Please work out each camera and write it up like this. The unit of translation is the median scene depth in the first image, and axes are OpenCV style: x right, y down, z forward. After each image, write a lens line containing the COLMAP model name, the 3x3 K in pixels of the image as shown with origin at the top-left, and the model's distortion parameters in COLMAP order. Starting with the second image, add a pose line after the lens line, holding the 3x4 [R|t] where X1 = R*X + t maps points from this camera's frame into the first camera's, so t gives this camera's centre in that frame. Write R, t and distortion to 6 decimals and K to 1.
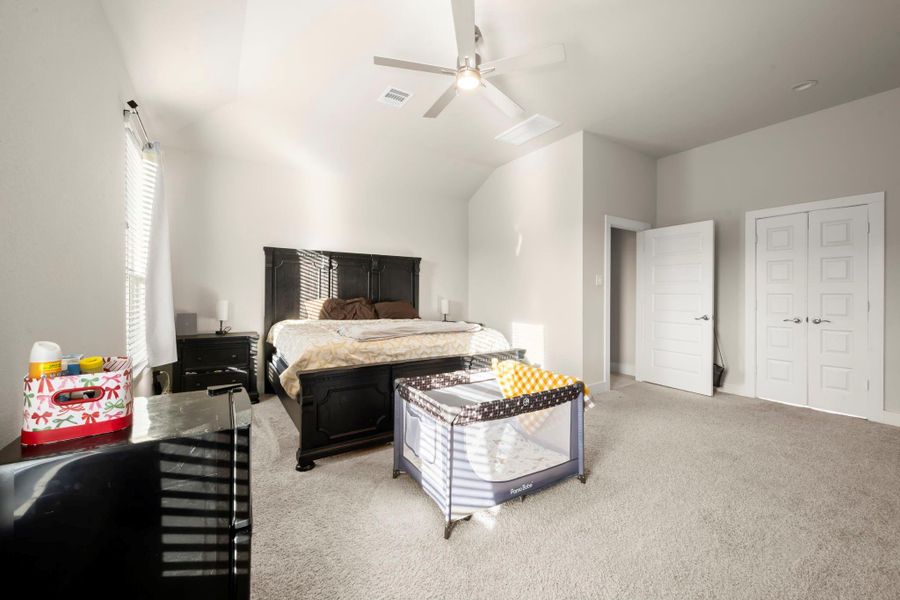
lens RADIAL K [[358.3, 0, 446.9], [0, 358.3, 291.2], [0, 0, 1]] dist [0.000140, -0.000031]
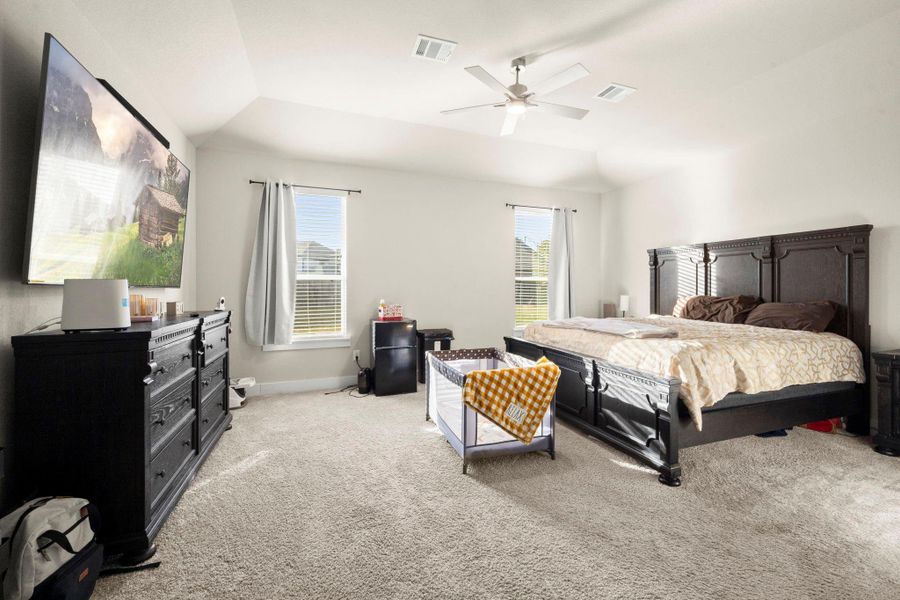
lens RADIAL K [[358.3, 0, 446.9], [0, 358.3, 291.2], [0, 0, 1]] dist [0.000140, -0.000031]
pose [[-0.227160, -0.000171, -0.973857, 0.673439], [-0.008281, 0.999964, 0.001756, 0.011156], [0.973822, 0.008463, -0.227154, 0.591266]]
